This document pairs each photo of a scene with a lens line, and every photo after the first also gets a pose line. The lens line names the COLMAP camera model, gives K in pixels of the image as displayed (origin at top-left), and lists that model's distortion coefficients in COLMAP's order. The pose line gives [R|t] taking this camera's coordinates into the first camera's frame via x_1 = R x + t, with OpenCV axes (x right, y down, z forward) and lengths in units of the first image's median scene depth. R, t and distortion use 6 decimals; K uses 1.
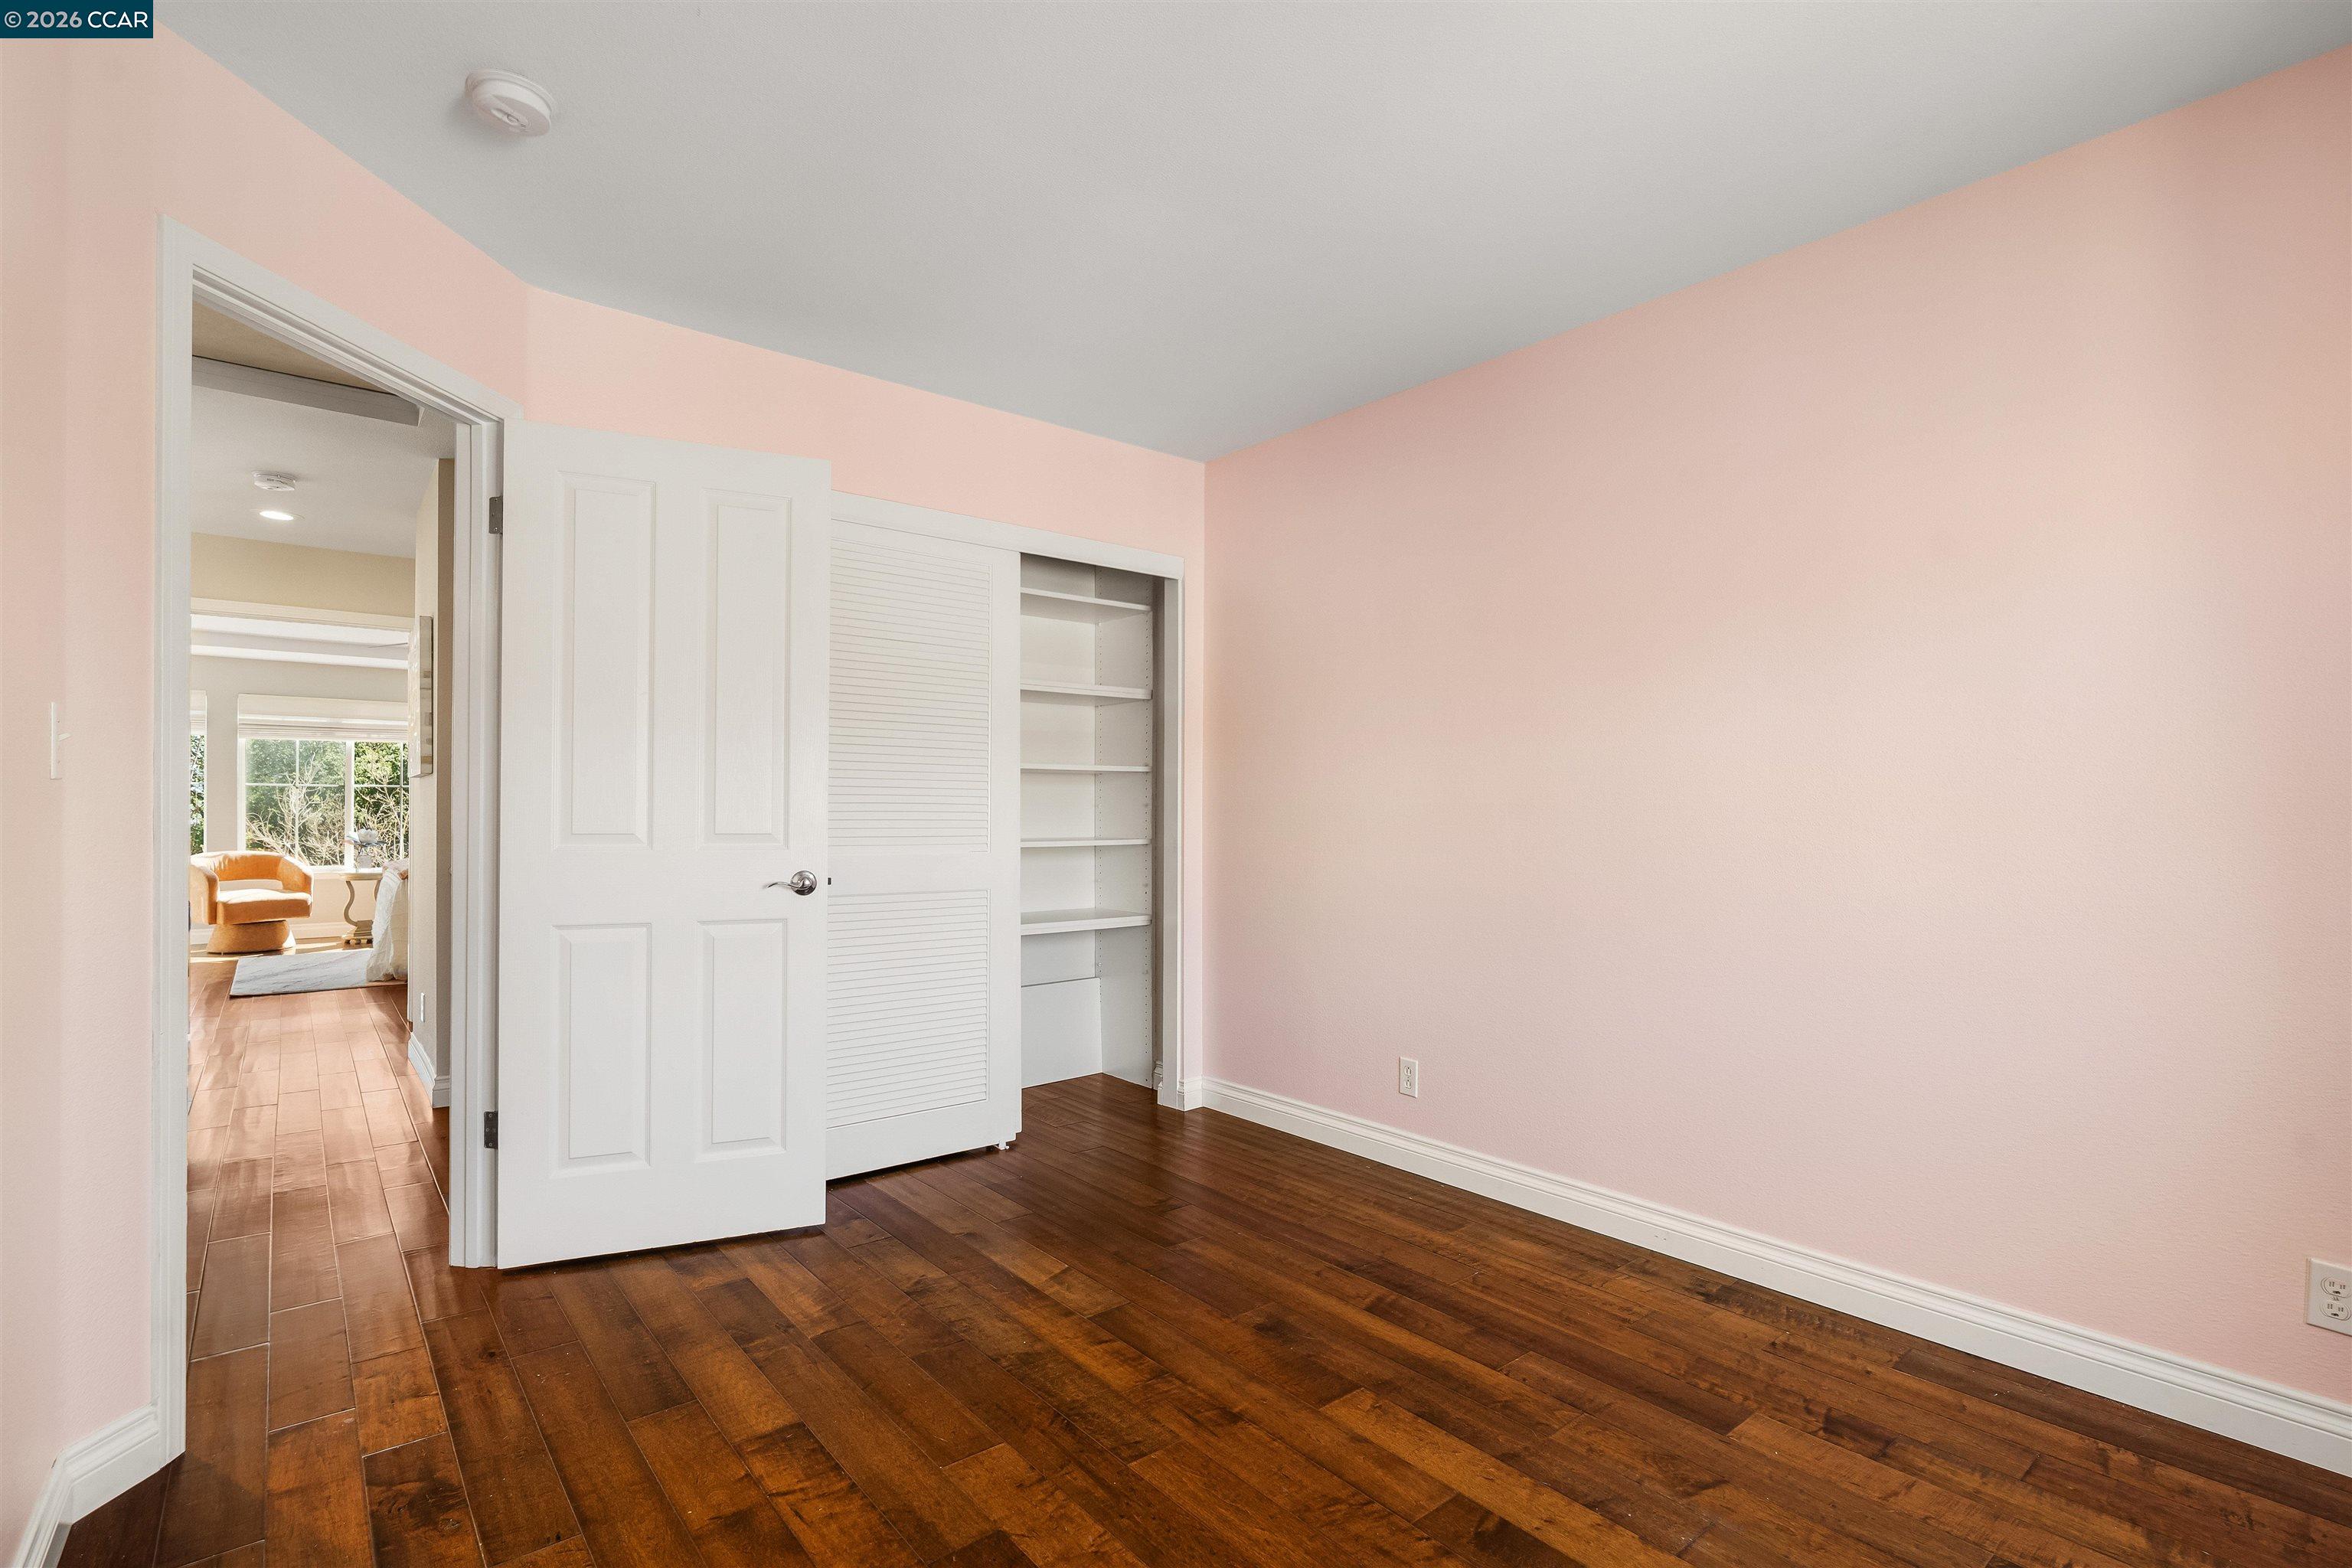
lens RADIAL K [[1075.0, 0, 1162.9], [0, 1075.0, 801.8], [0, 0, 1]] dist [-0.001458, -0.000025]
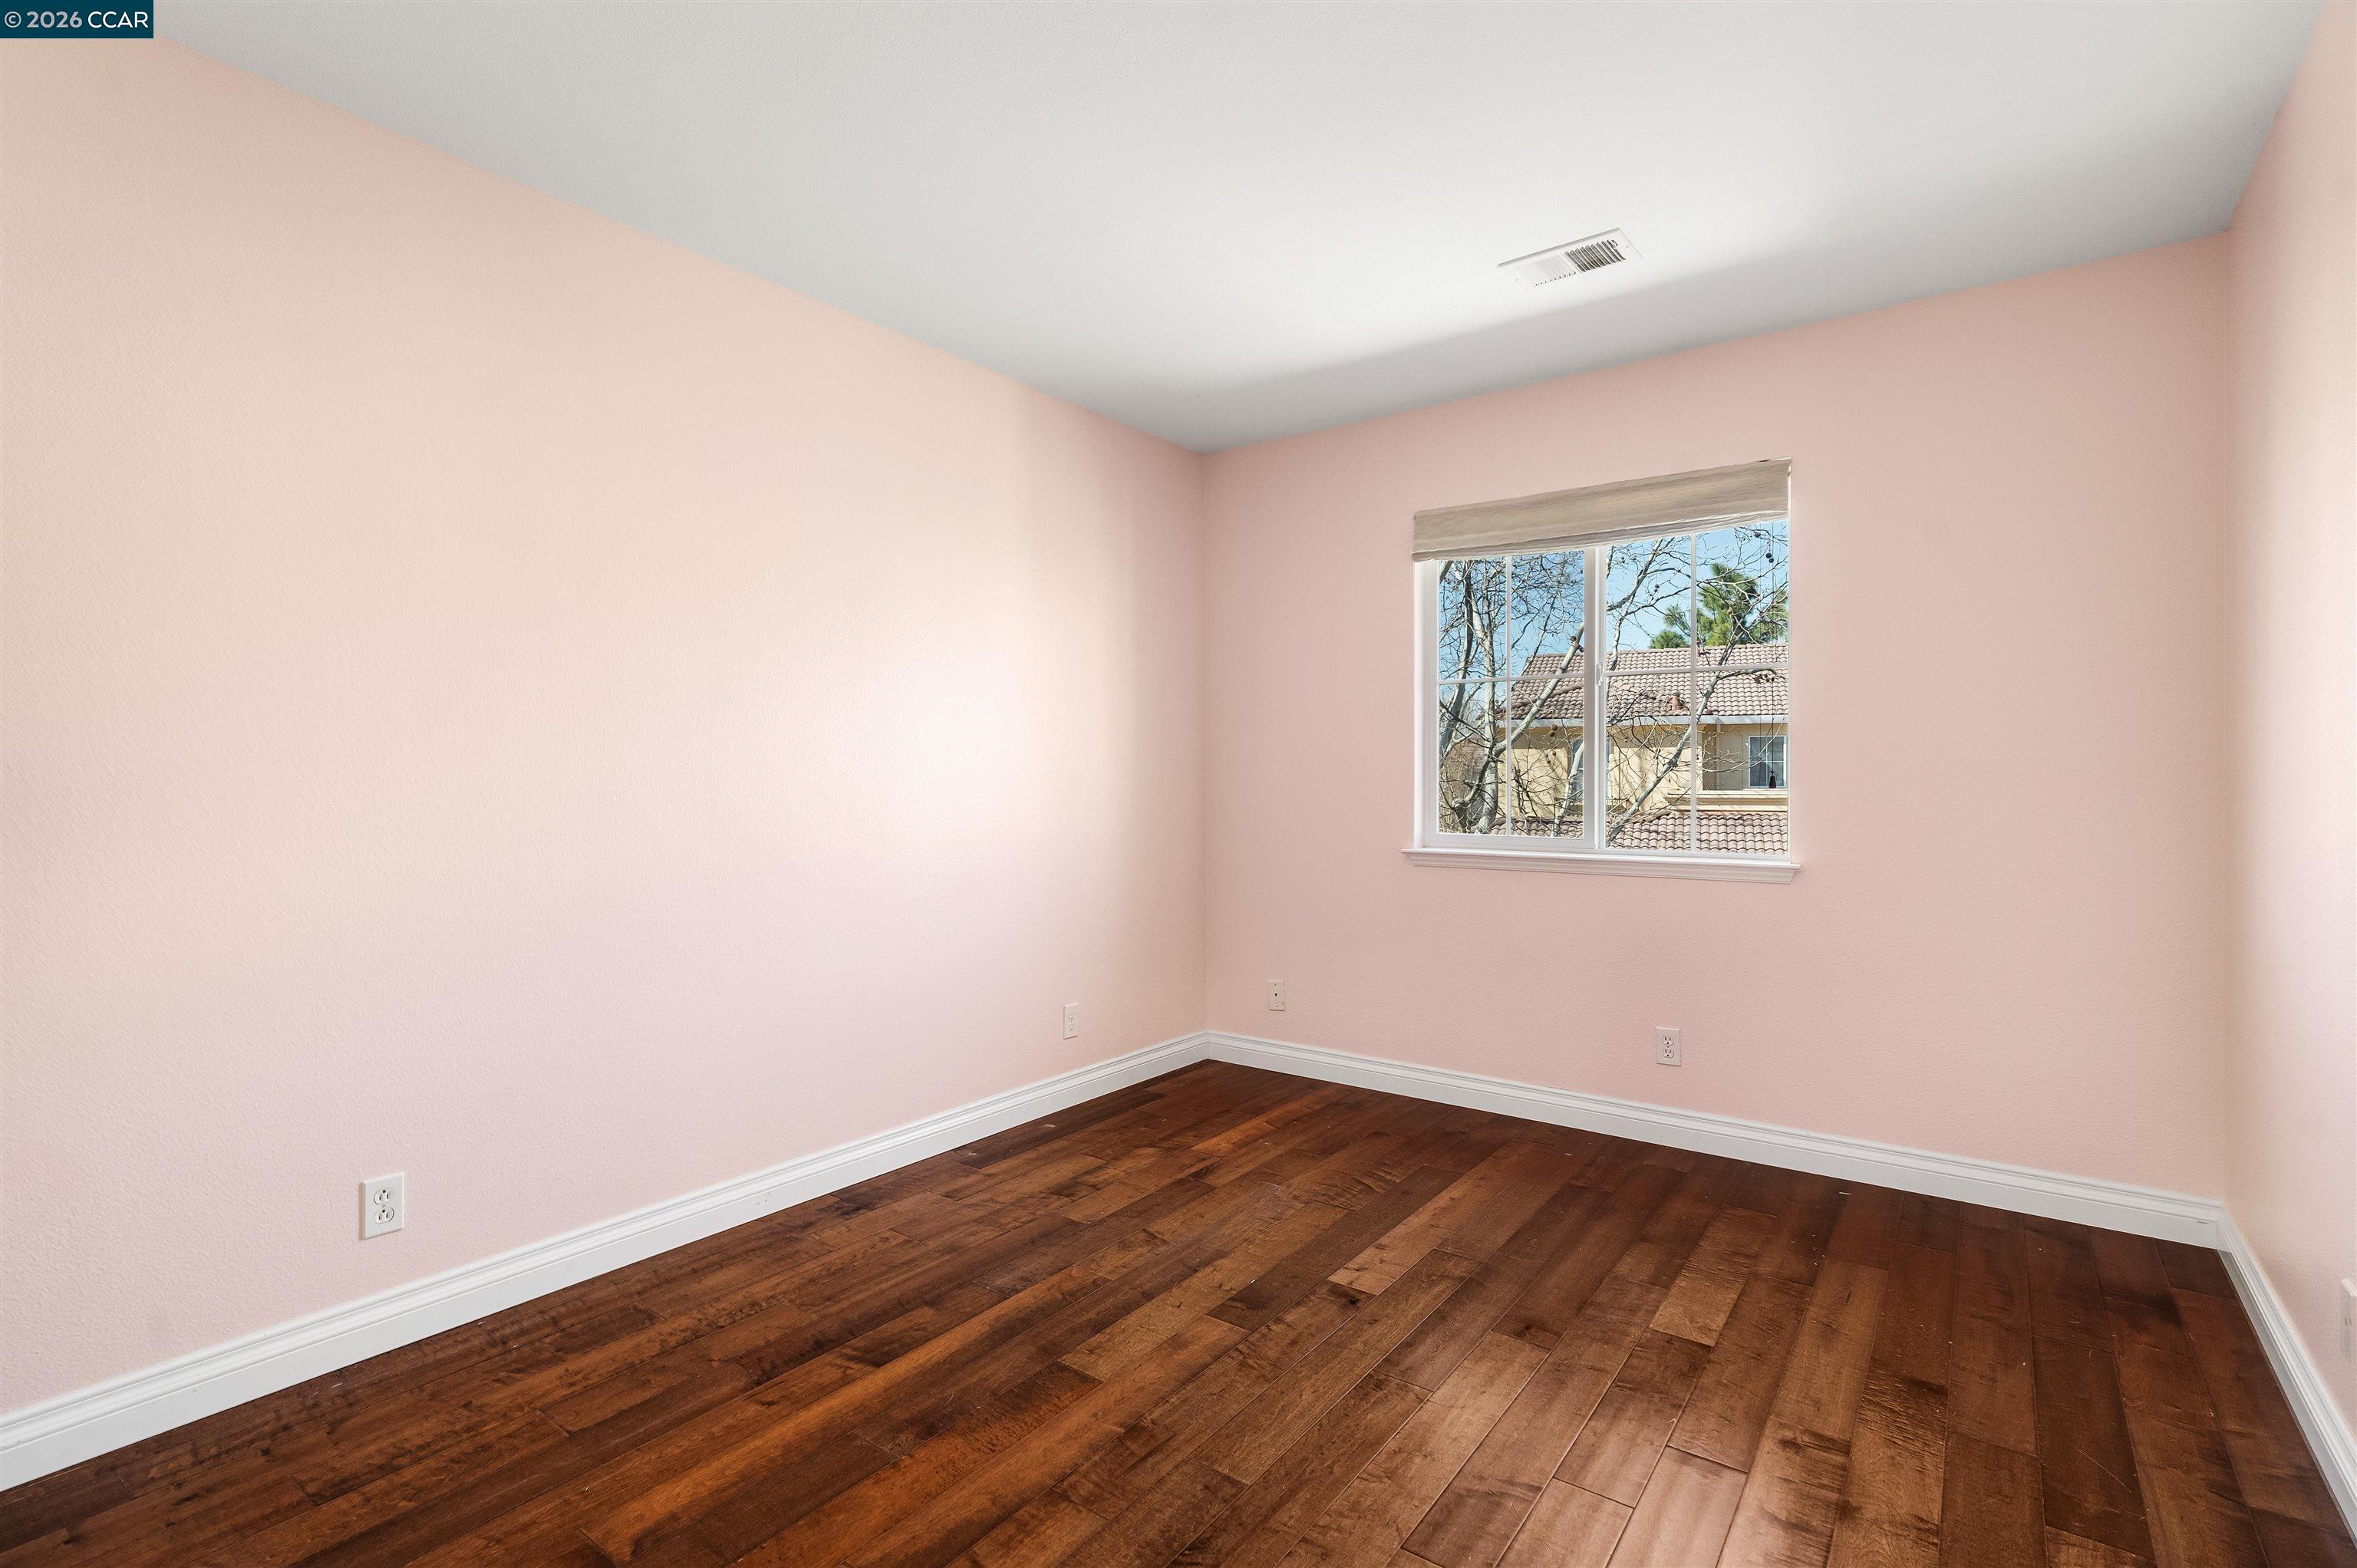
lens RADIAL K [[1077.2, 0, 1161.9], [0, 1077.2, 784.7], [0, 0, 1]] dist [-0.001458, -0.000025]
pose [[-0.229474, -0.007992, 0.973282, -0.796836], [-0.006035, 0.999959, 0.006788, -0.003238], [-0.973296, -0.004316, -0.229512, 1.109016]]
